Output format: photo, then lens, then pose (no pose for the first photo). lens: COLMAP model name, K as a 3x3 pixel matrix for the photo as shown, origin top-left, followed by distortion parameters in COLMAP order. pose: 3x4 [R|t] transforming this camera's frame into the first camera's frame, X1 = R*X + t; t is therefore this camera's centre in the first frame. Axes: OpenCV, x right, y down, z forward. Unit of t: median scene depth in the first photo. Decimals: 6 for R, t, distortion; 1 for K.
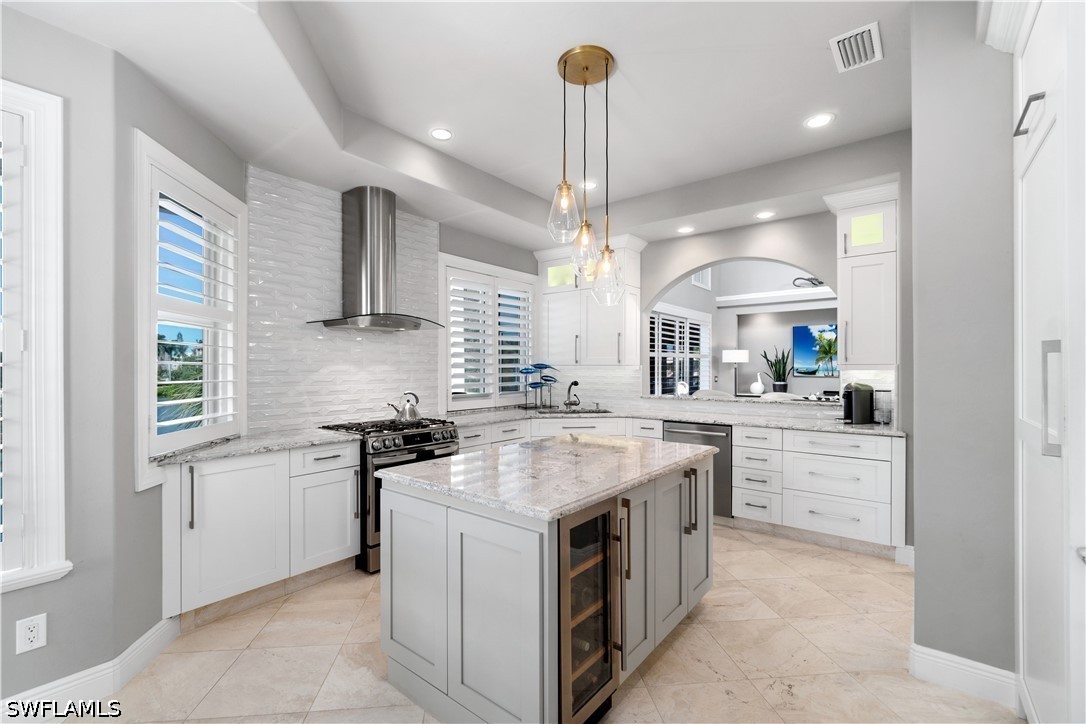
lens RADIAL K [[467.9, 0, 530.0], [0, 467.9, 367.0], [0, 0, 1]] dist [-0.004172, 0.000746]
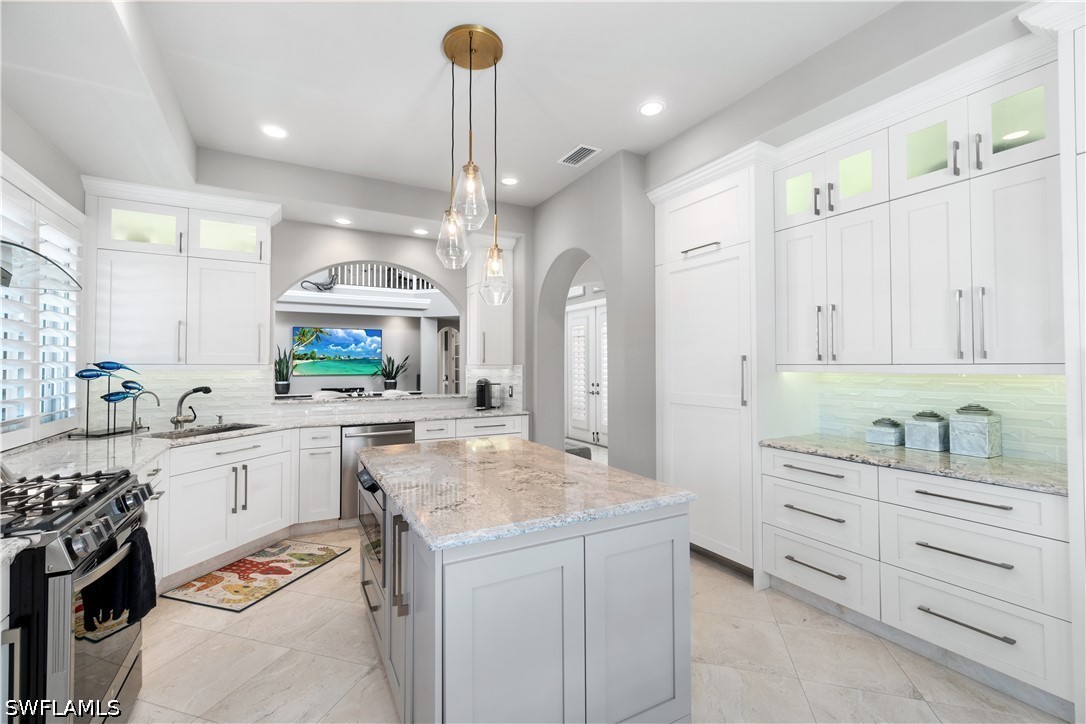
lens RADIAL K [[467.9, 0, 527.6], [0, 467.9, 354.8], [0, 0, 1]] dist [-0.004172, 0.000746]
pose [[0.387545, 0.021910, 0.921591, -0.503481], [0.000863, 0.999708, -0.024131, -0.001412], [-0.921851, 0.010147, 0.387413, 0.391288]]
